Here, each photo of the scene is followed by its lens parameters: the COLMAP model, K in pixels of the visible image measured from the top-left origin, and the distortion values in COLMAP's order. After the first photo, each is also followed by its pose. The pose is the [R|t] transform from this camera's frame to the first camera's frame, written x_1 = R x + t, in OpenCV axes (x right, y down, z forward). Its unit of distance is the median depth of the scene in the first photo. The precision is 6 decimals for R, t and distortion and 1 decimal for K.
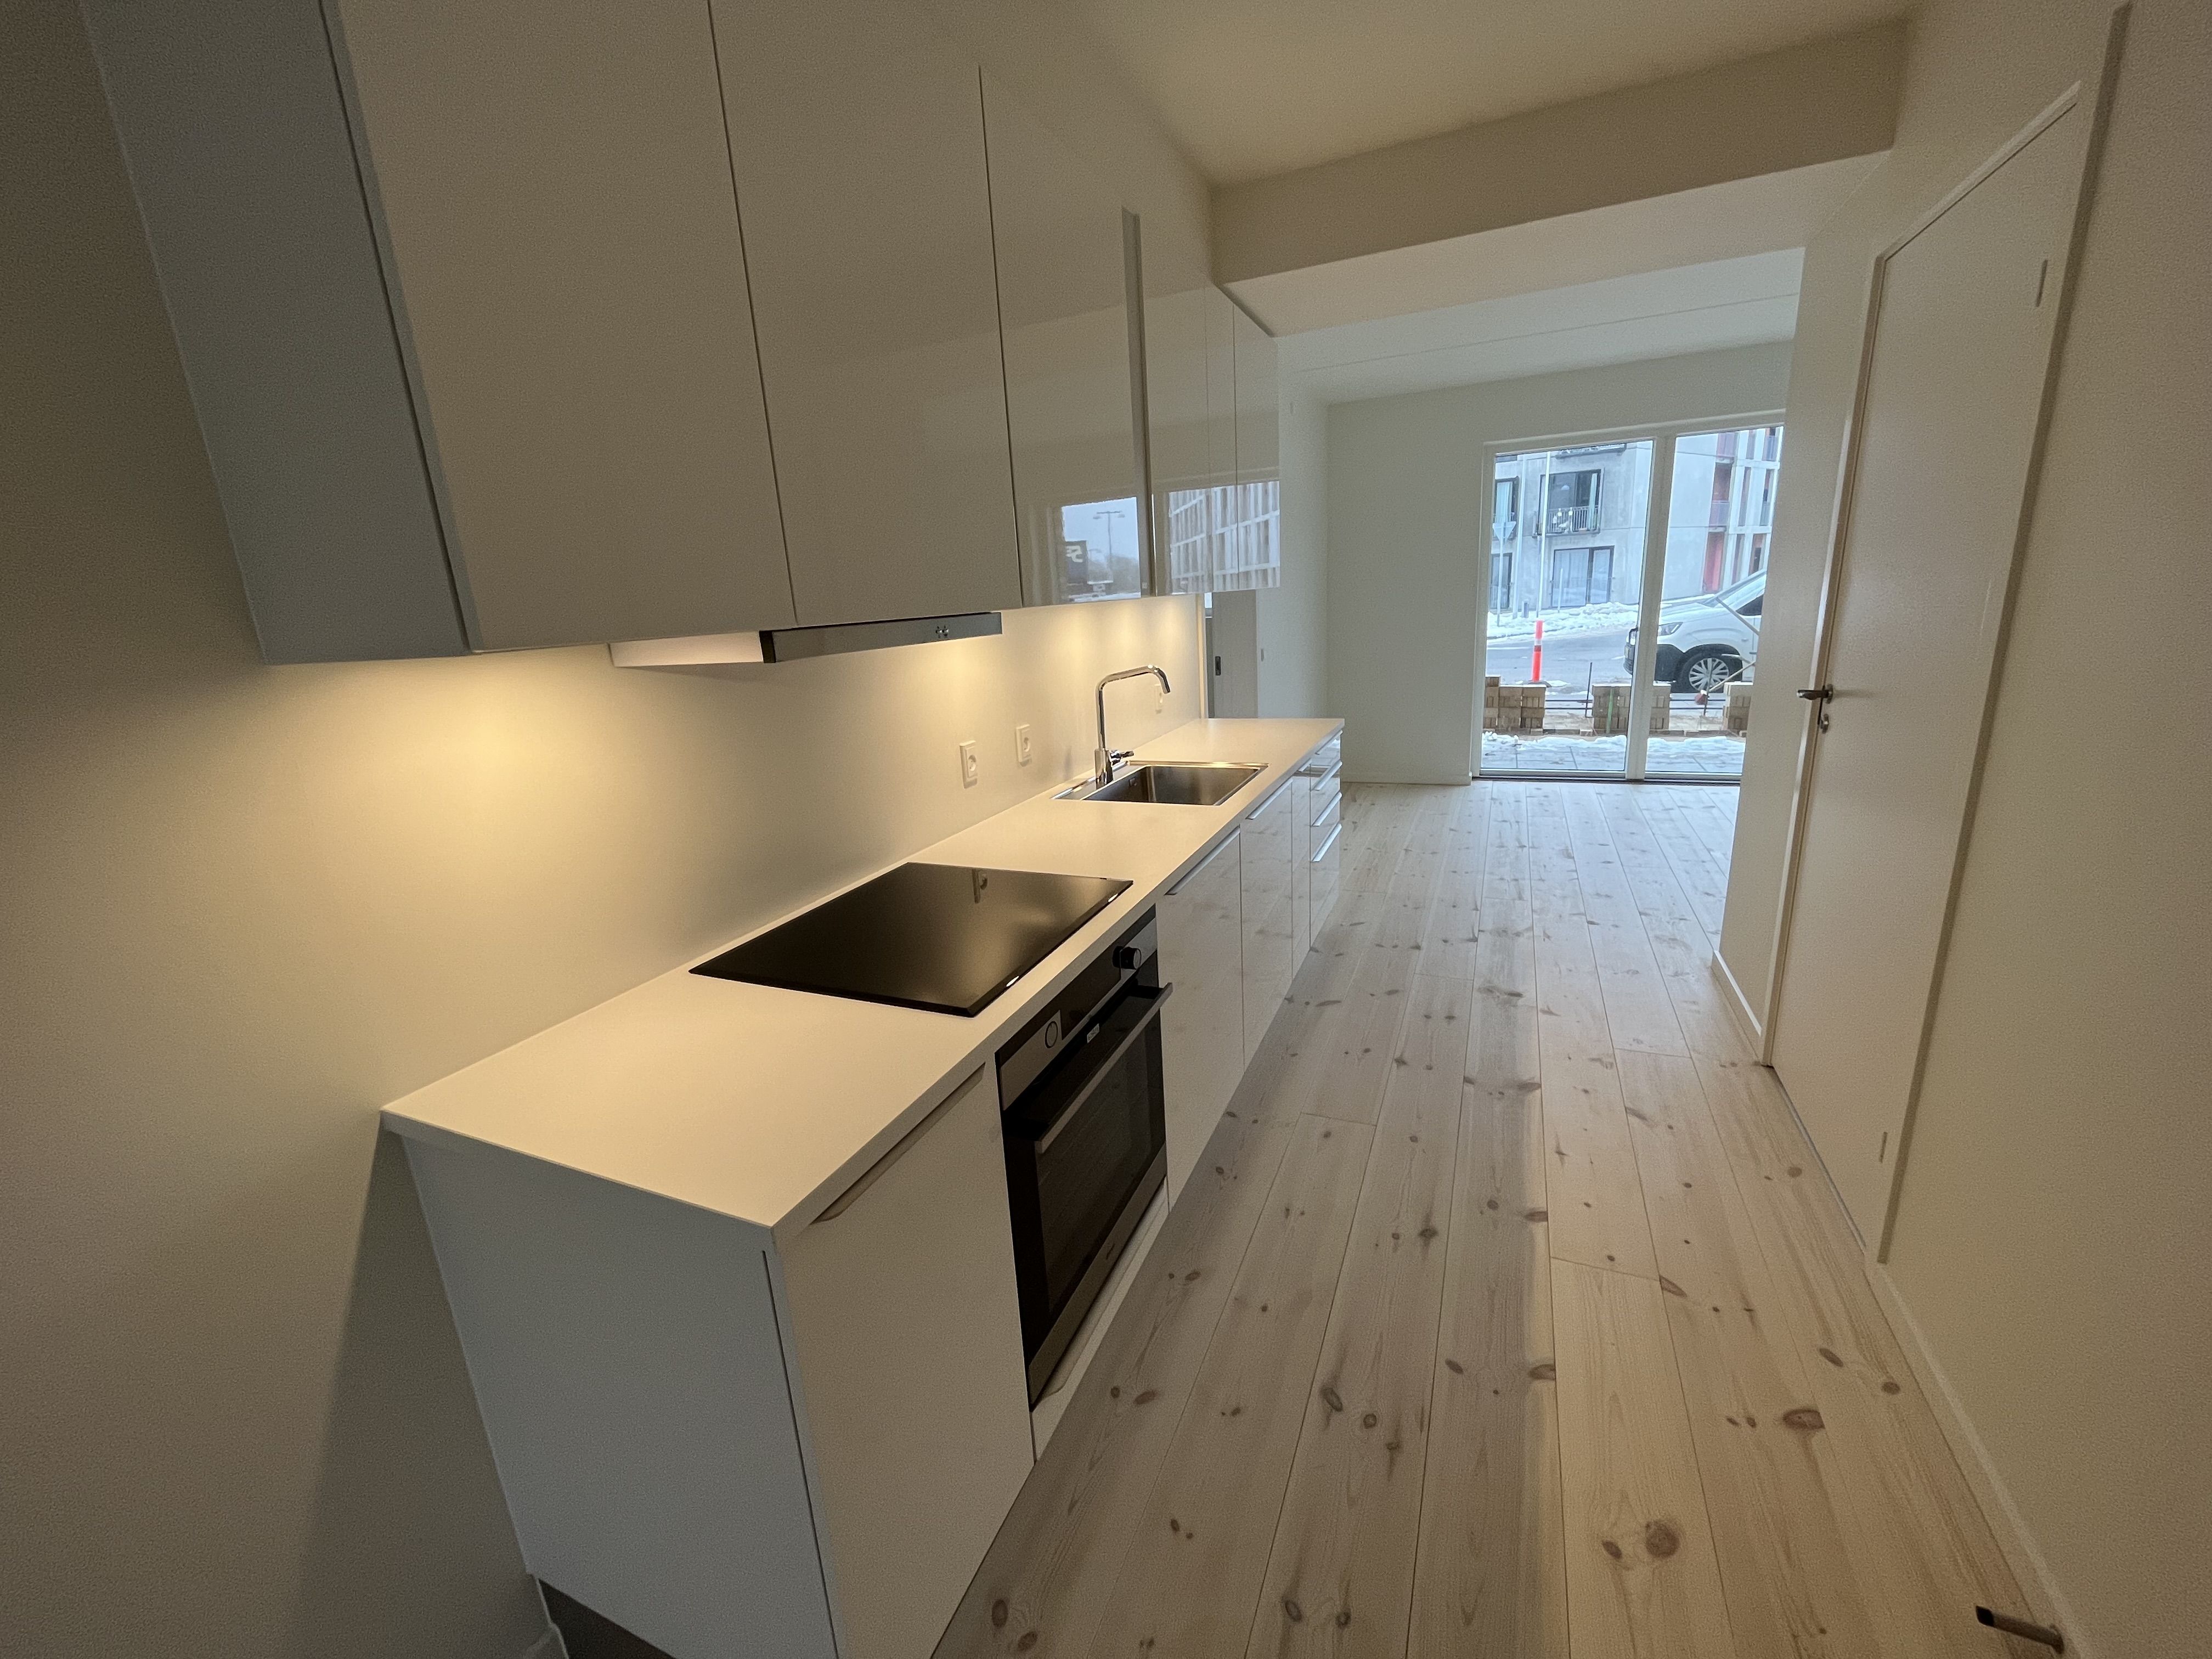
lens RADIAL K [[897.2, 0, 1099.4], [0, 897.2, 831.2], [0, 0, 1]] dist [-0.003193, -0.000134]
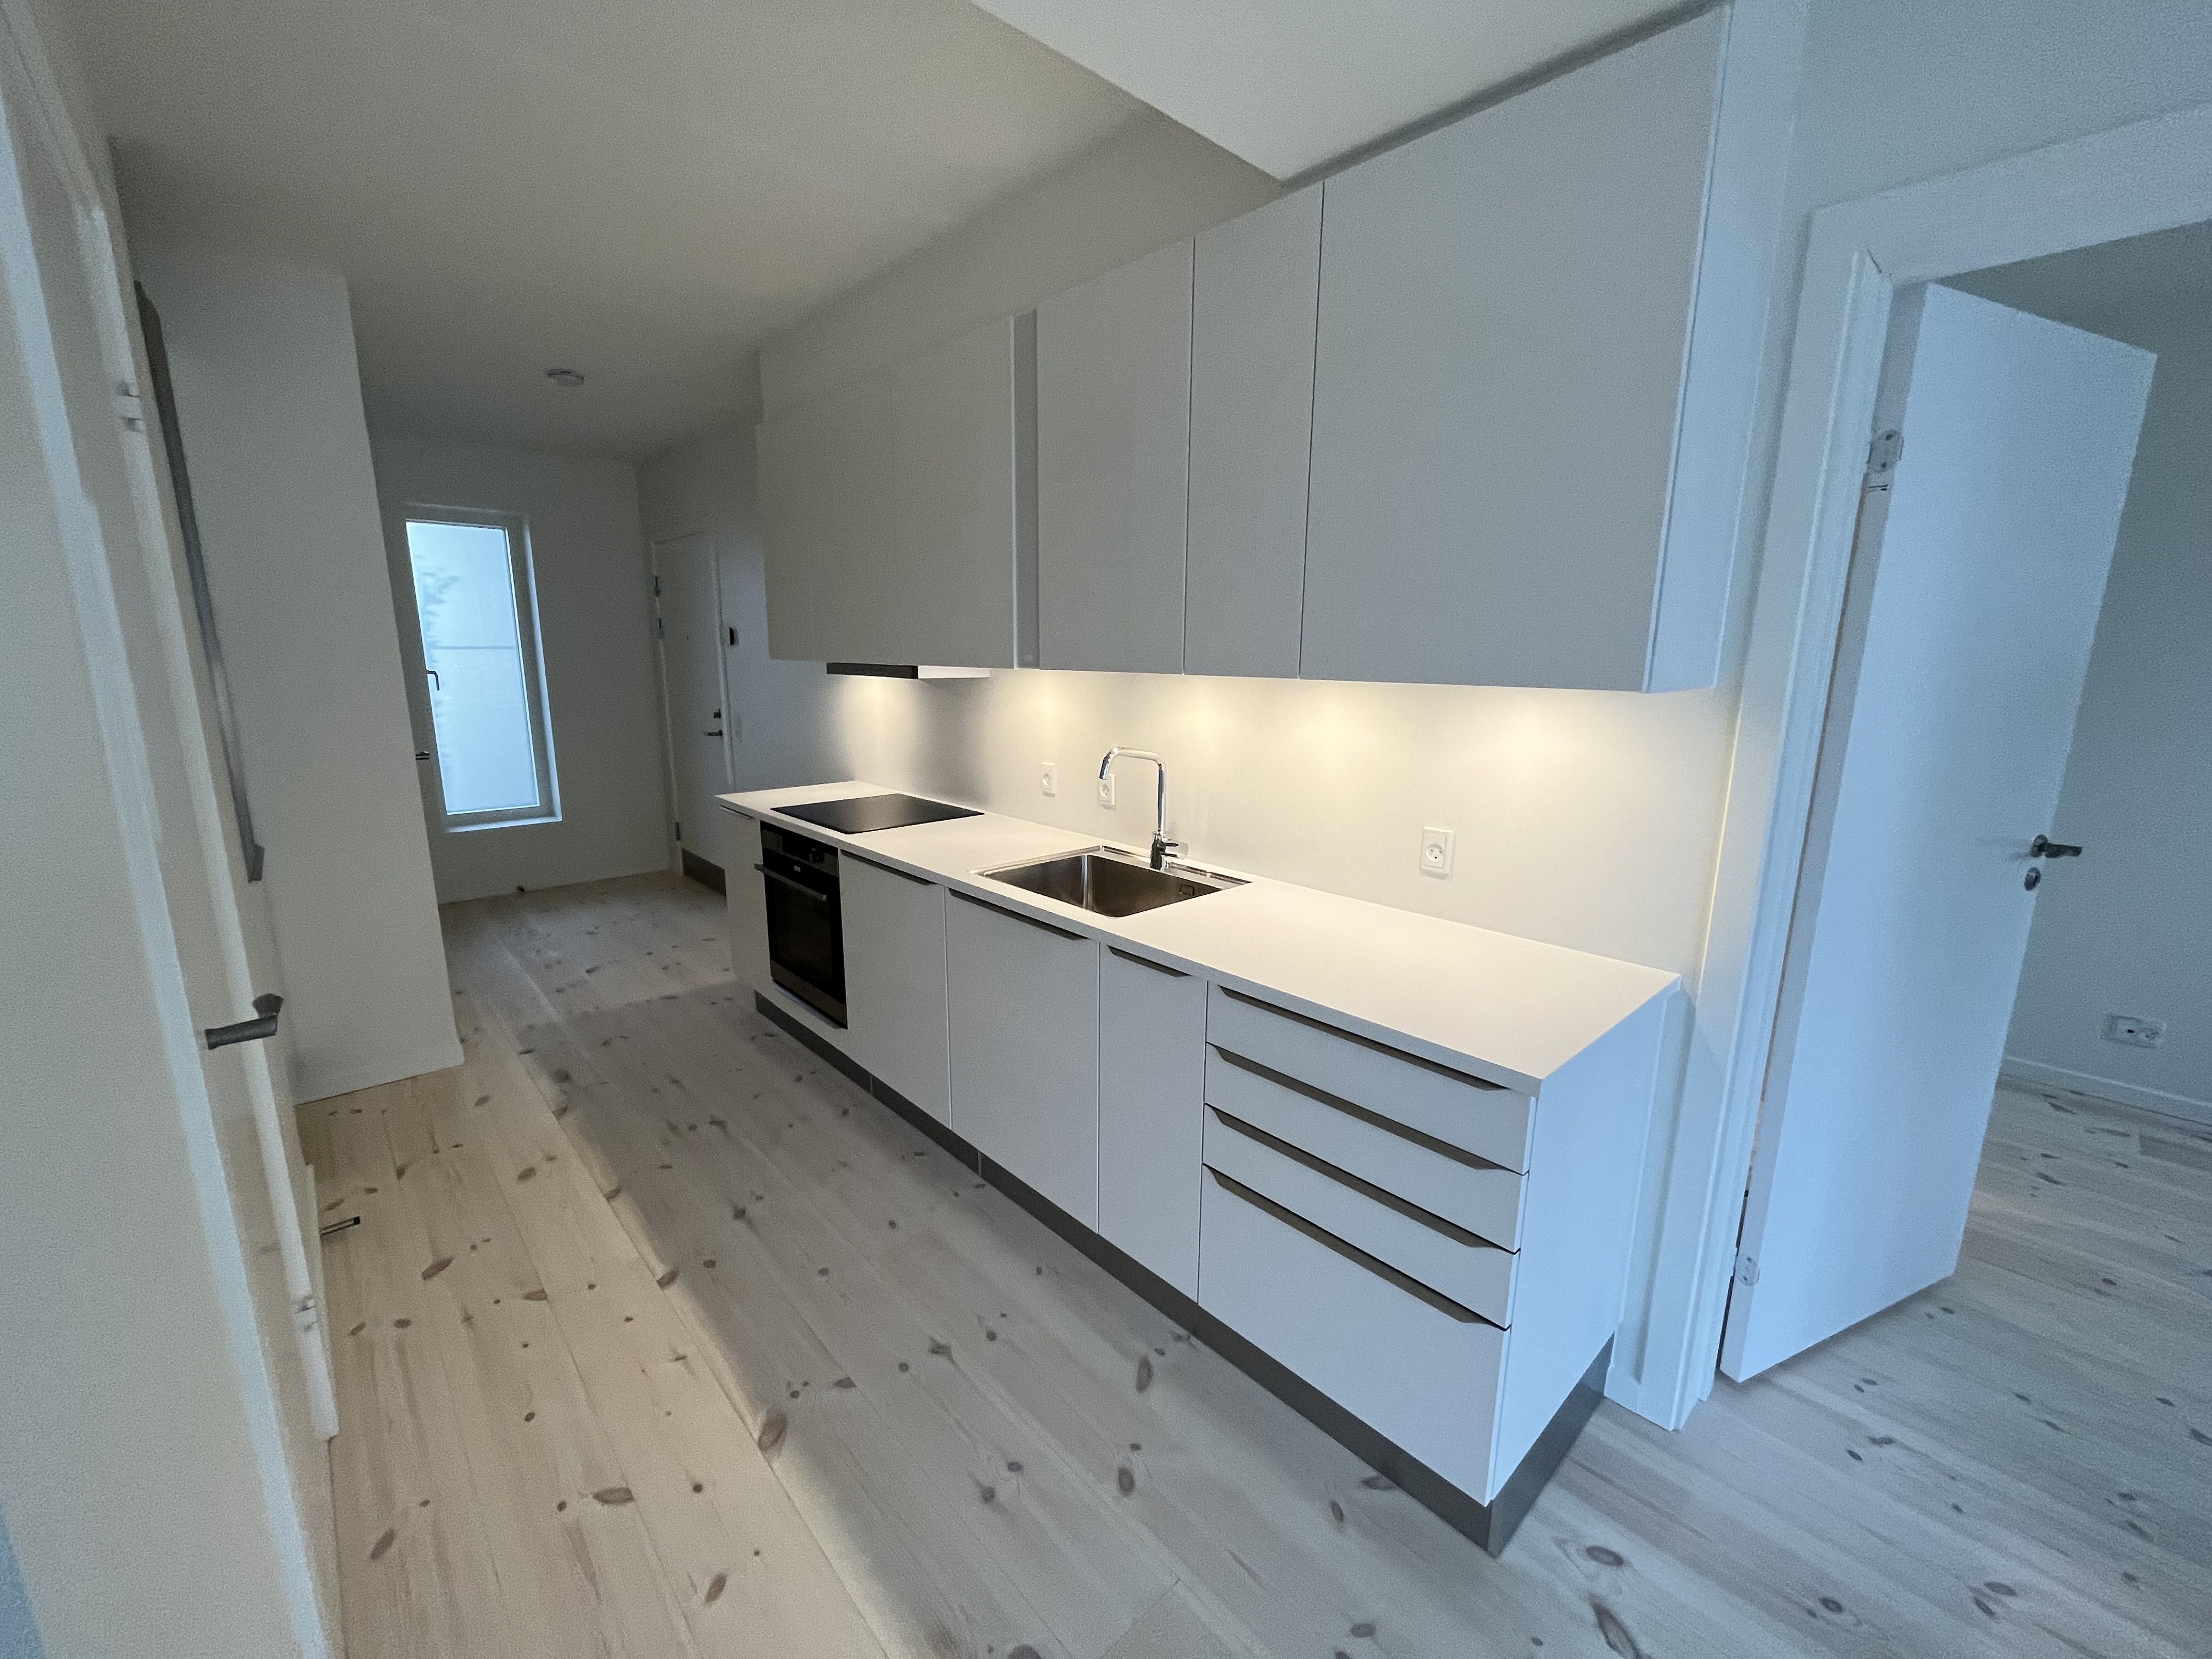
lens RADIAL K [[897.2, 0, 1099.4], [0, 897.2, 831.2], [0, 0, 1]] dist [-0.003193, -0.000134]
pose [[-0.401782, 0.242352, -0.883084, 0.828843], [-0.215142, 0.912370, 0.348274, -0.394457], [0.890104, 0.329919, -0.314434, 1.229844]]
